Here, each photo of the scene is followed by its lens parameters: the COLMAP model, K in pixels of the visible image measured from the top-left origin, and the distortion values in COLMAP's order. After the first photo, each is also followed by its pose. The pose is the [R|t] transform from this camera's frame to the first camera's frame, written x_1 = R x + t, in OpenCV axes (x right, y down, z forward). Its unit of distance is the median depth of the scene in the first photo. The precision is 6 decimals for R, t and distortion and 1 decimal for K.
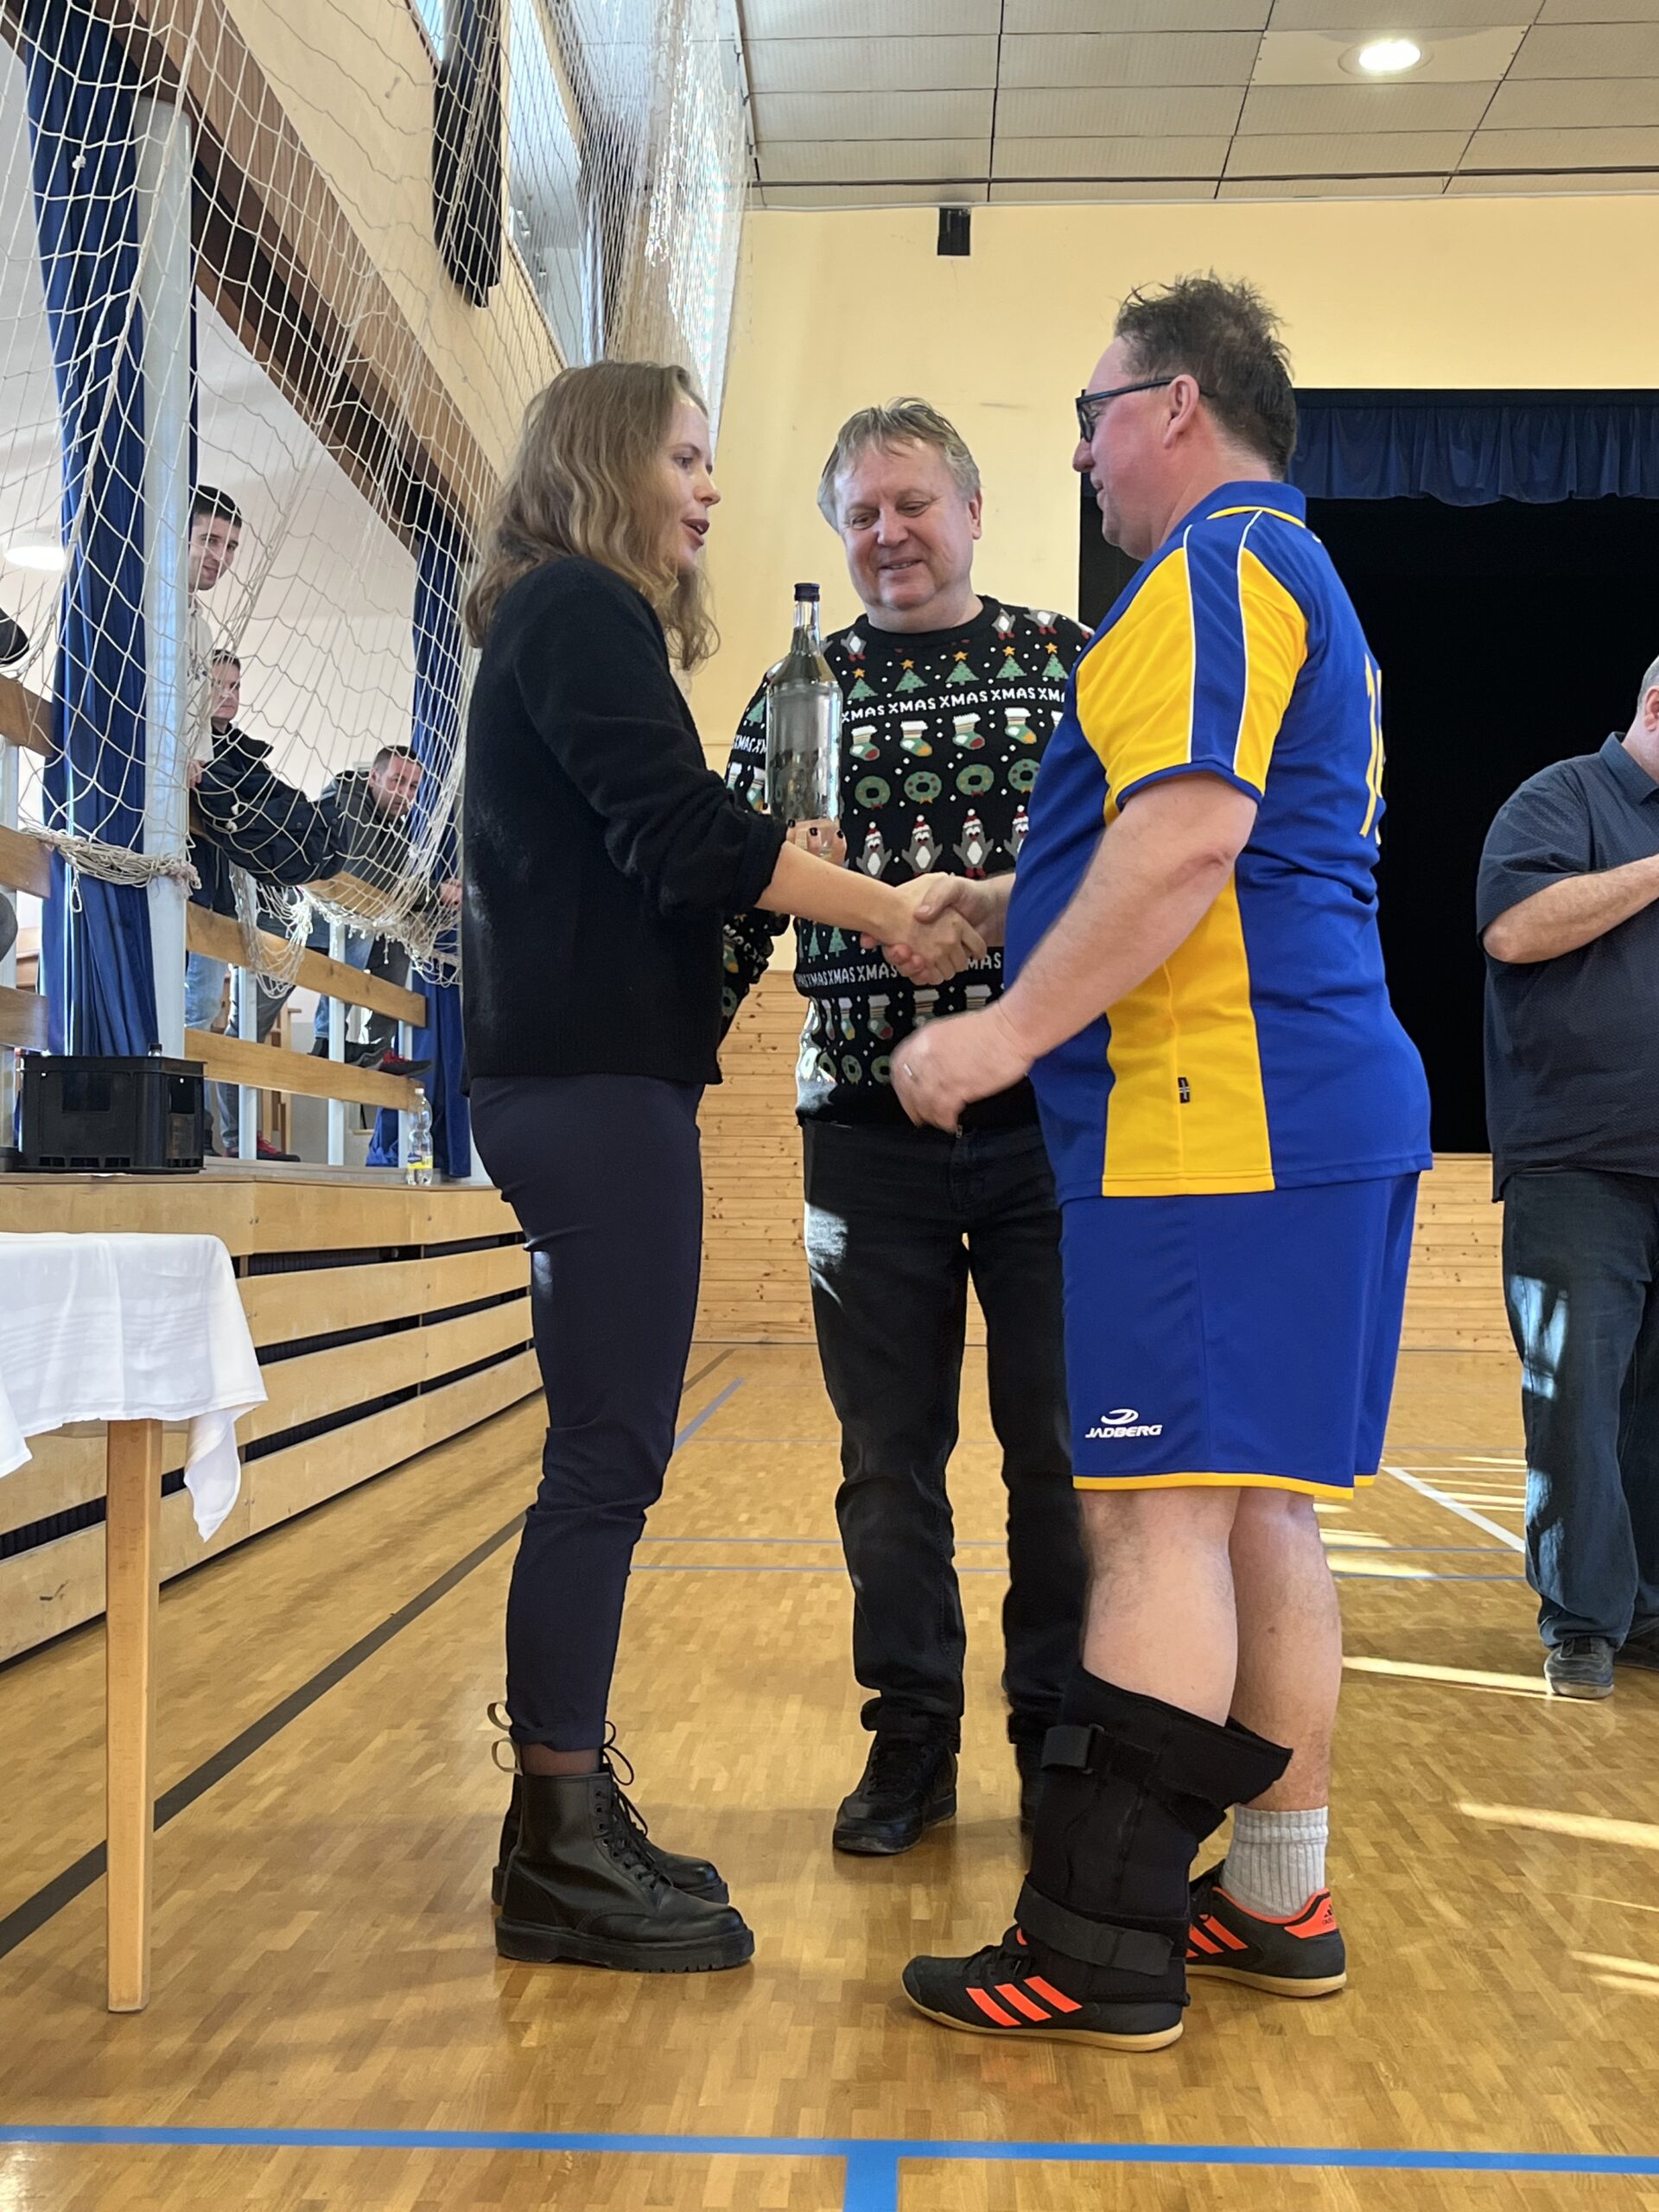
lens RADIAL K [[2740.4, 0, 824.6], [0, 2740.4, 1100.4], [0, 0, 1]] dist [0.029519, 0.000000]
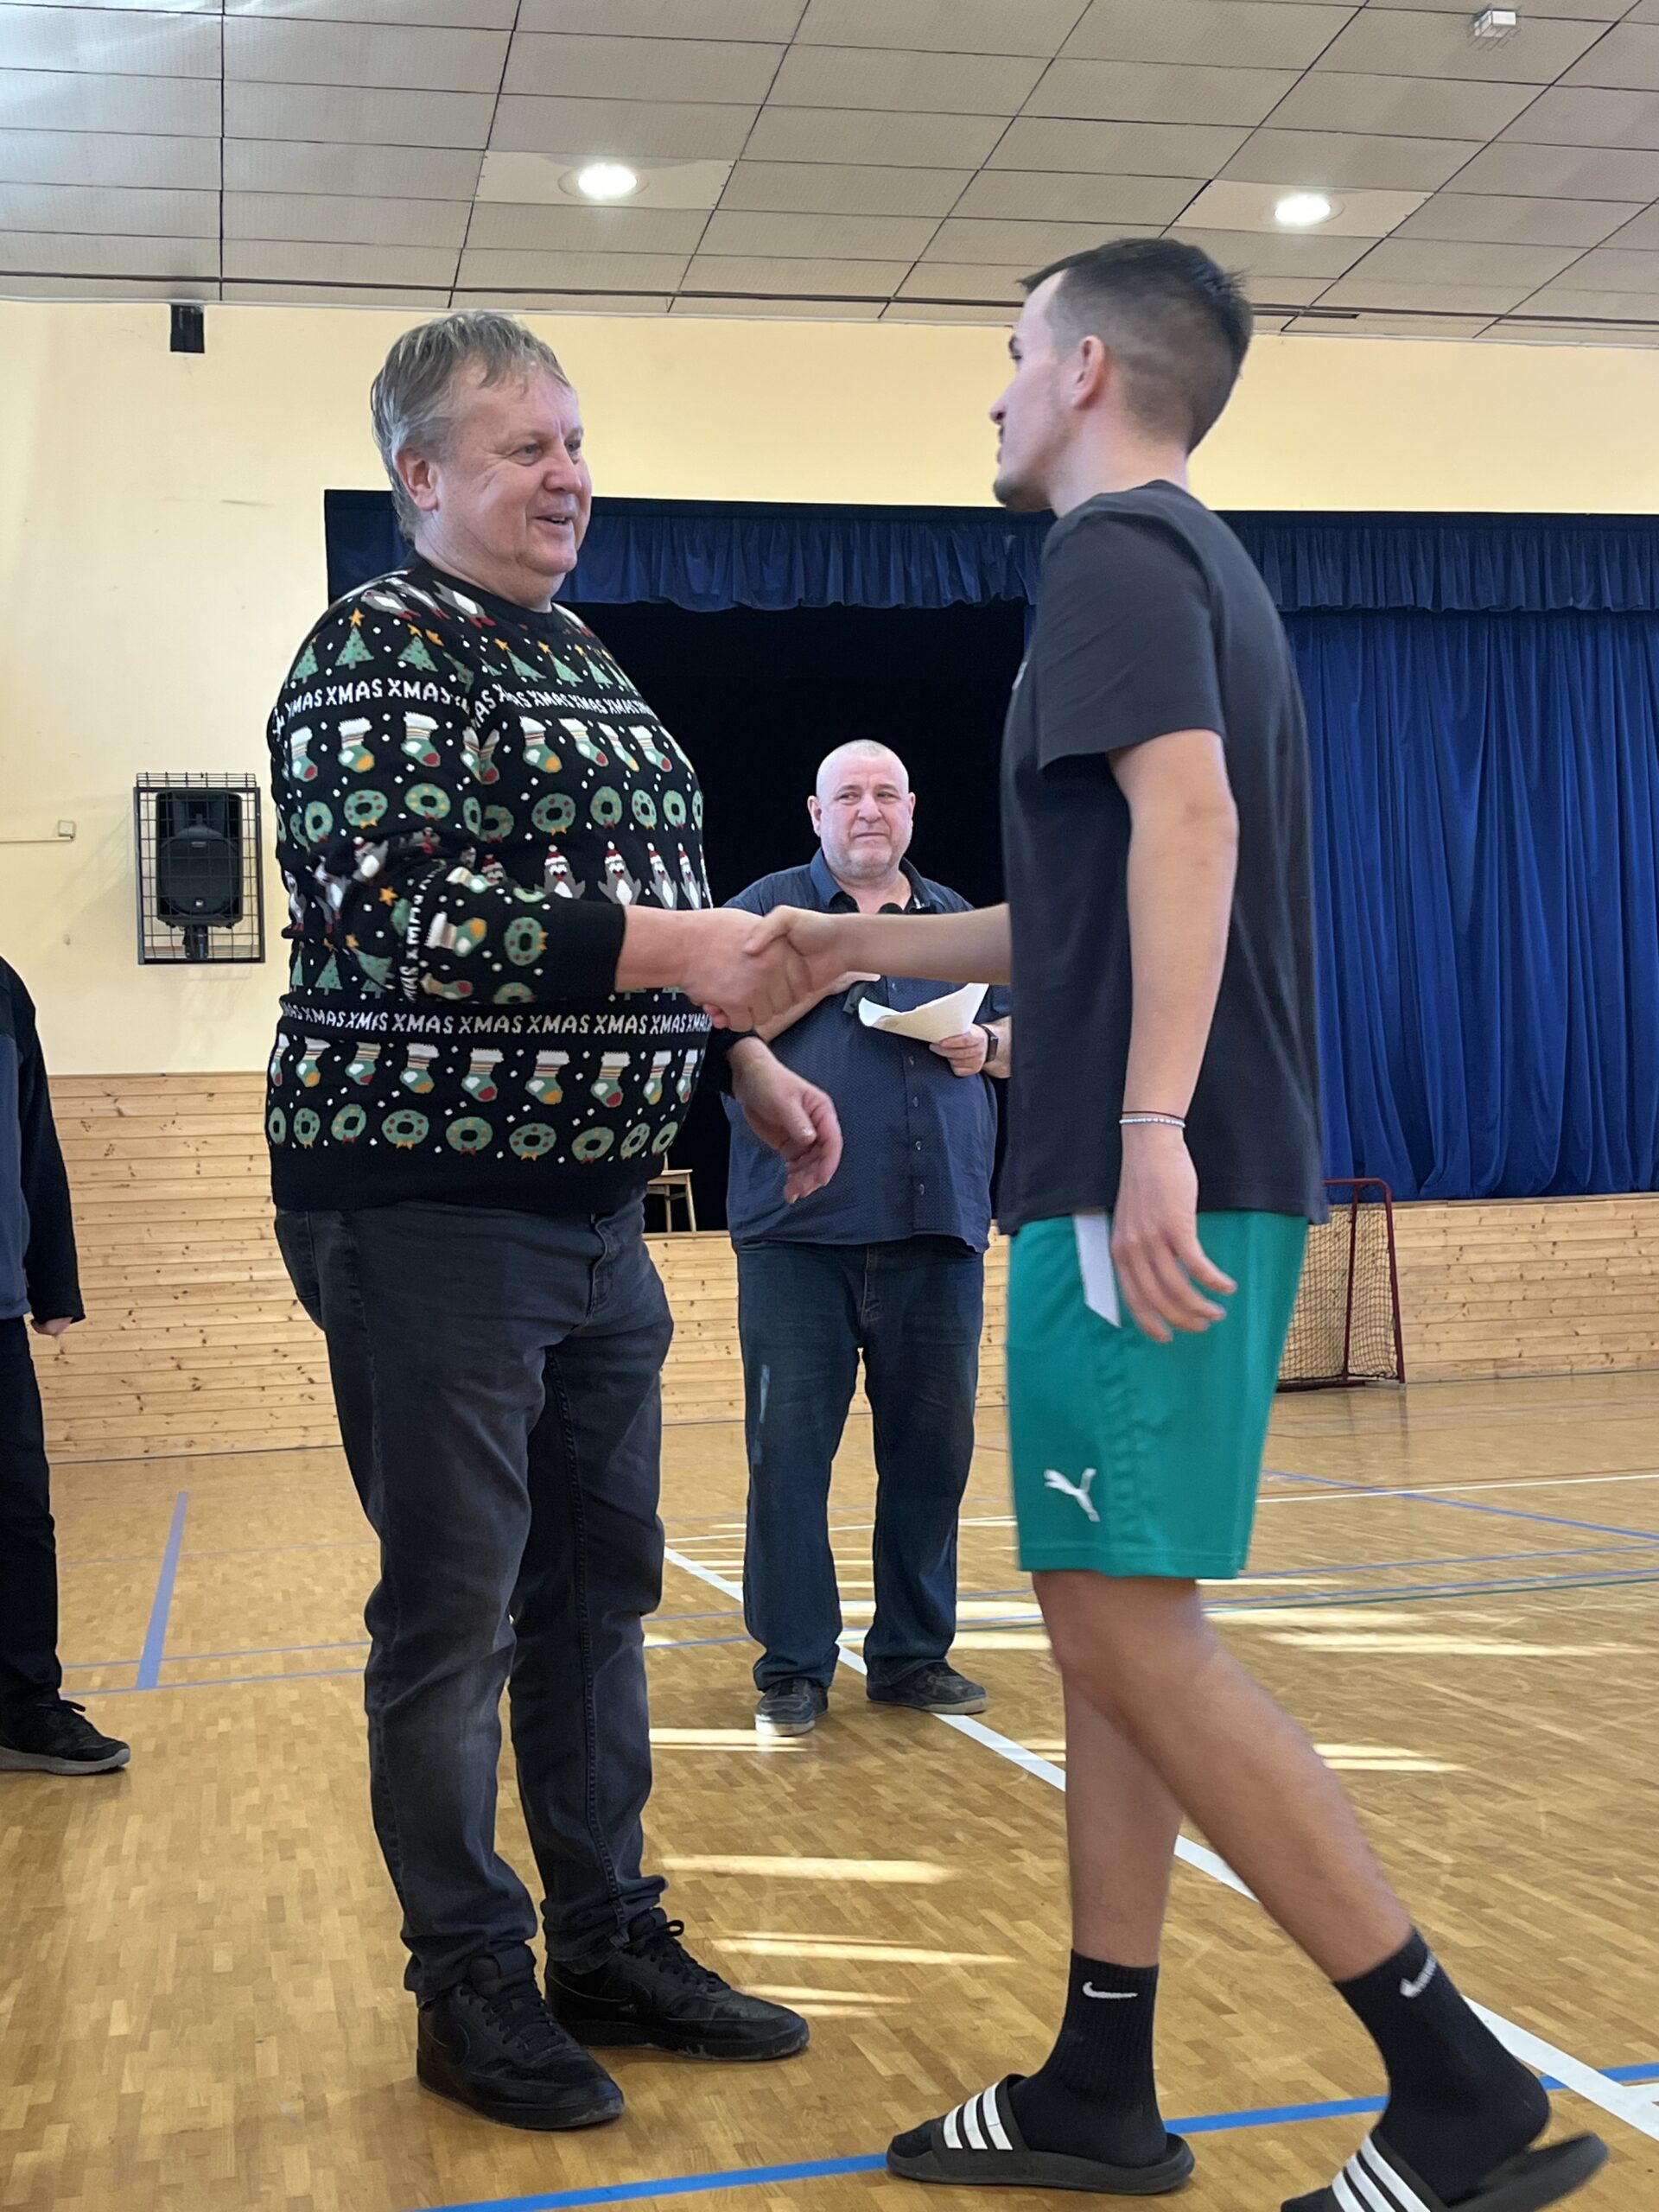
lens RADIAL K [[2740.4, 0, 866.6], [0, 2740.4, 1115.5], [0, 0, 1]] dist [0.029519, 0.000000]
pose [[0.964747, -0.036757, 0.260598, 0.033551], [0.043303, 0.998873, -0.019422, -0.004552], [-0.259591, 0.030022, 0.965252, -0.037197]]
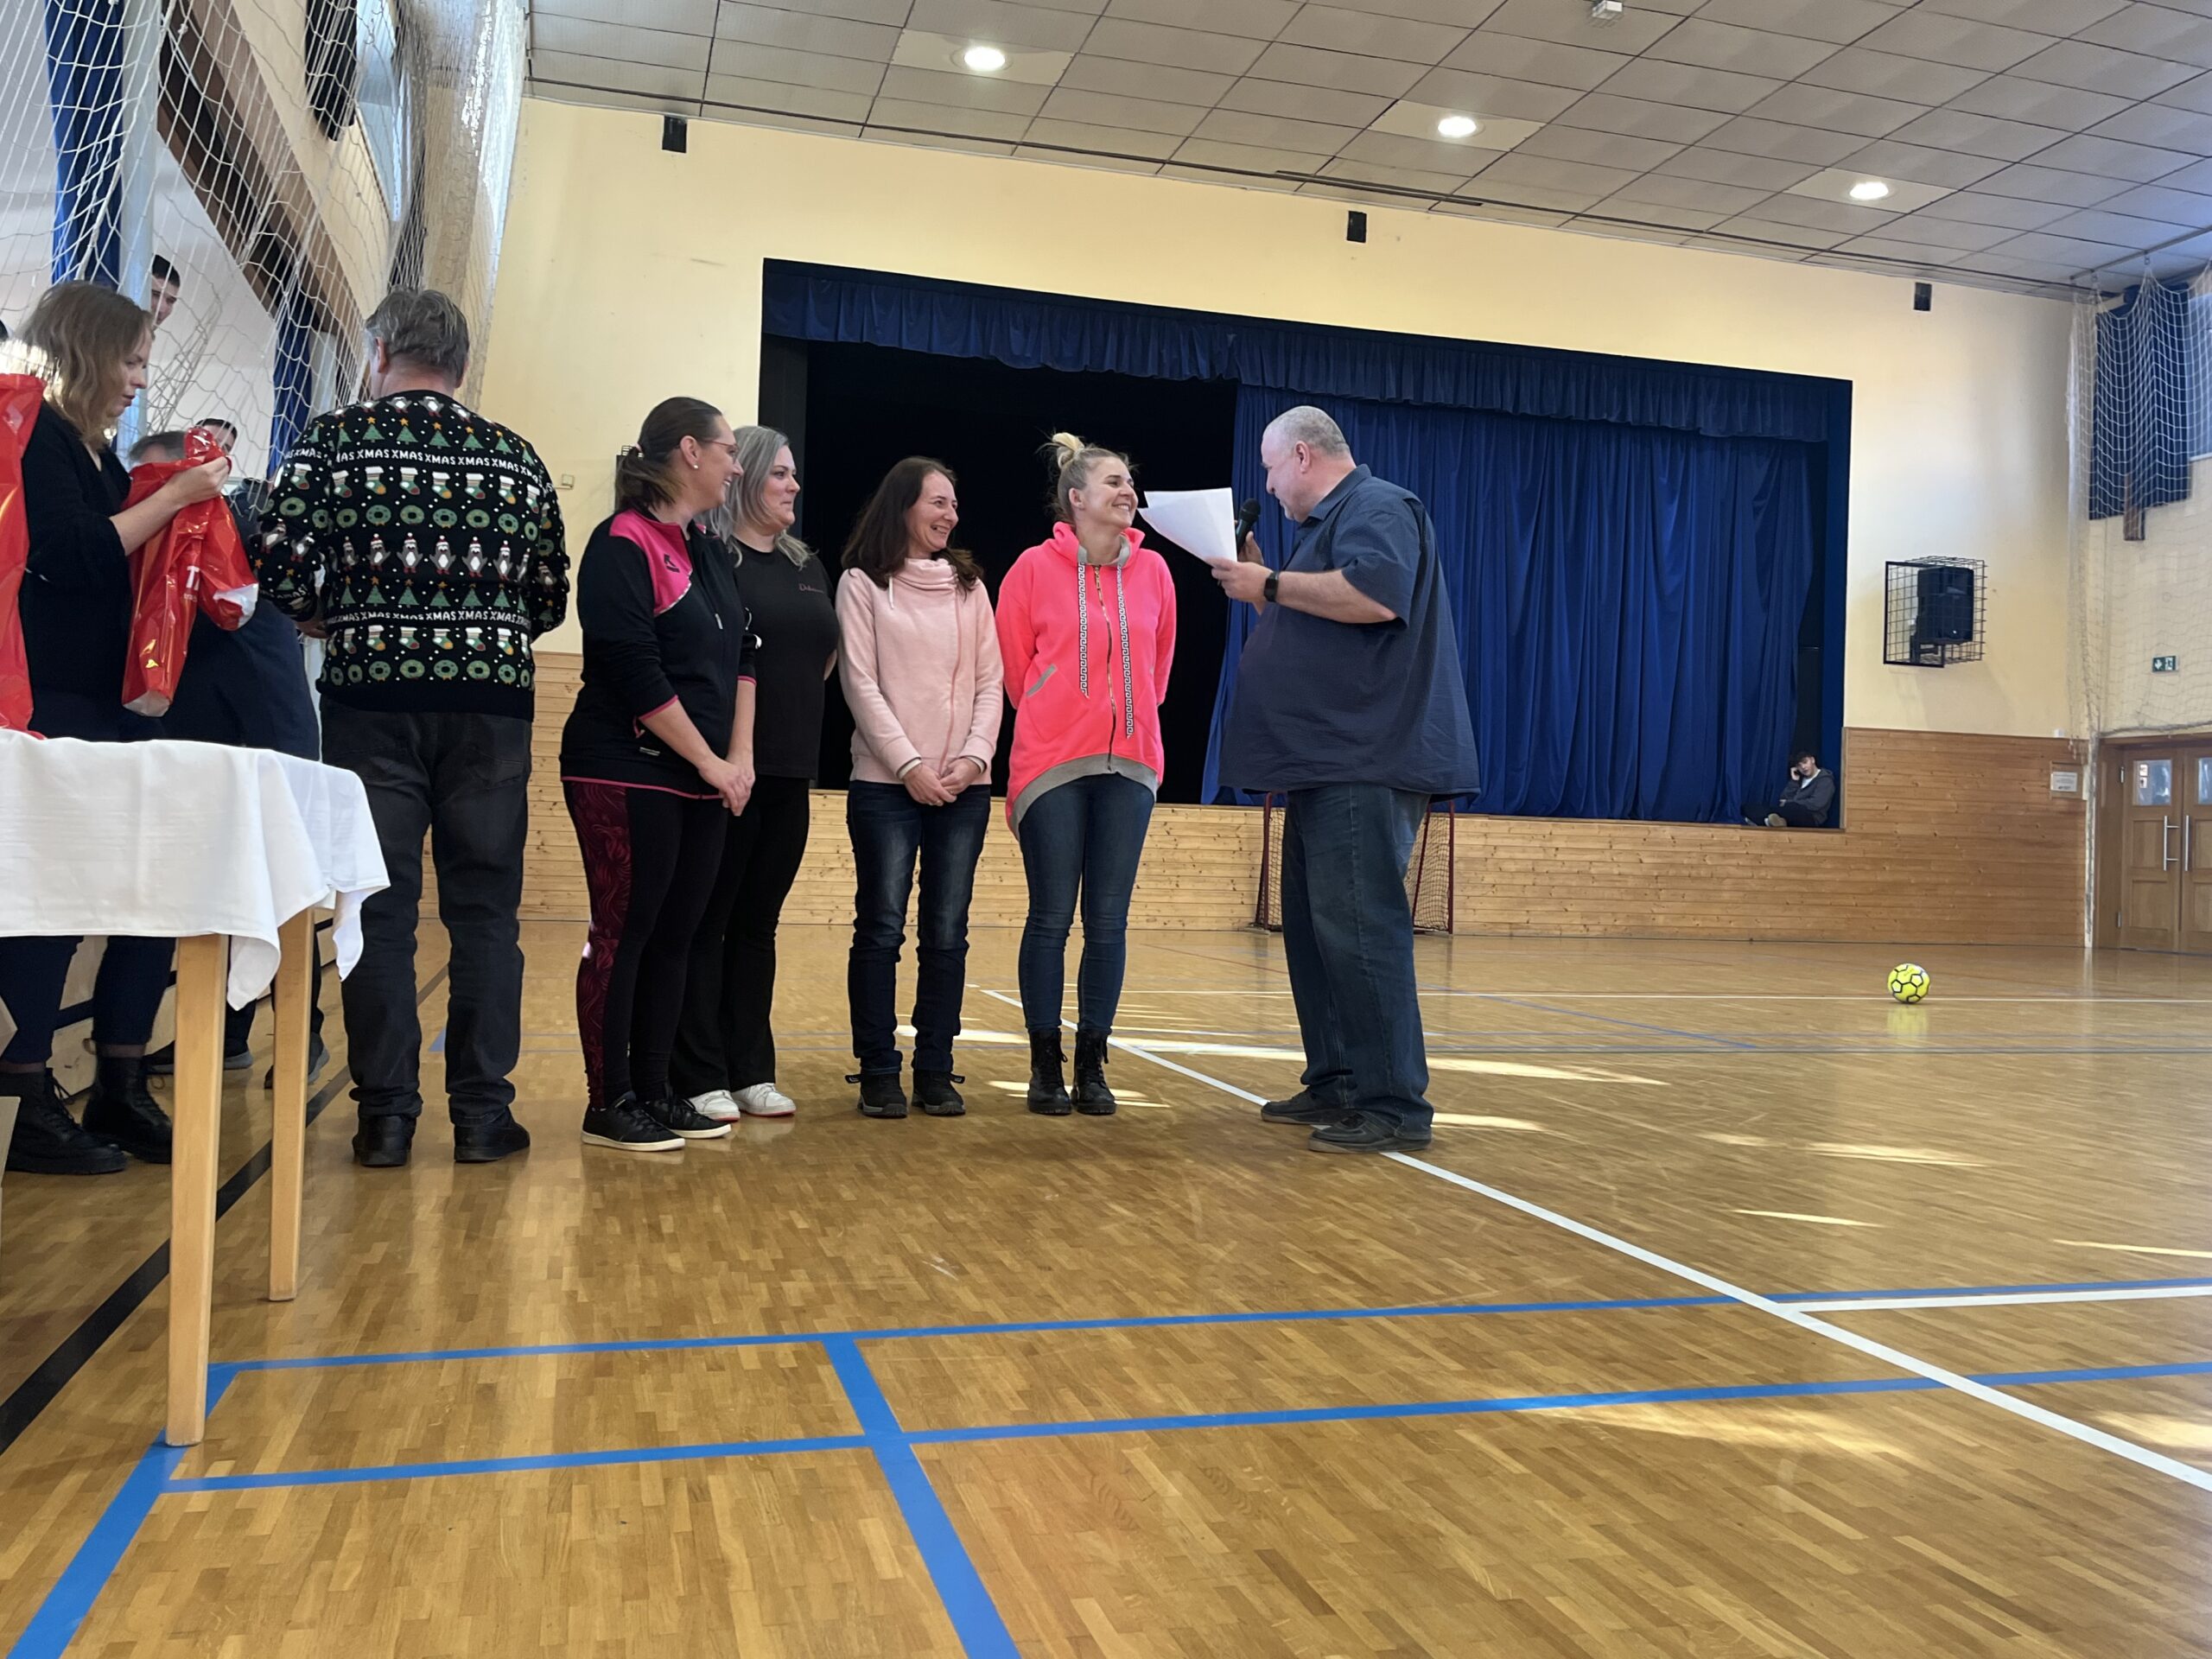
lens RADIAL K [[1923.8, 0, 1118.8], [0, 1923.8, 834.3], [0, 0, 1]] dist [0.046238, -0.054991]
pose [[0.947785, 0.024567, 0.317962, -0.103617], [-0.033869, 0.999144, 0.023757, 0.028175], [-0.317106, -0.033285, 0.947806, -0.064997]]
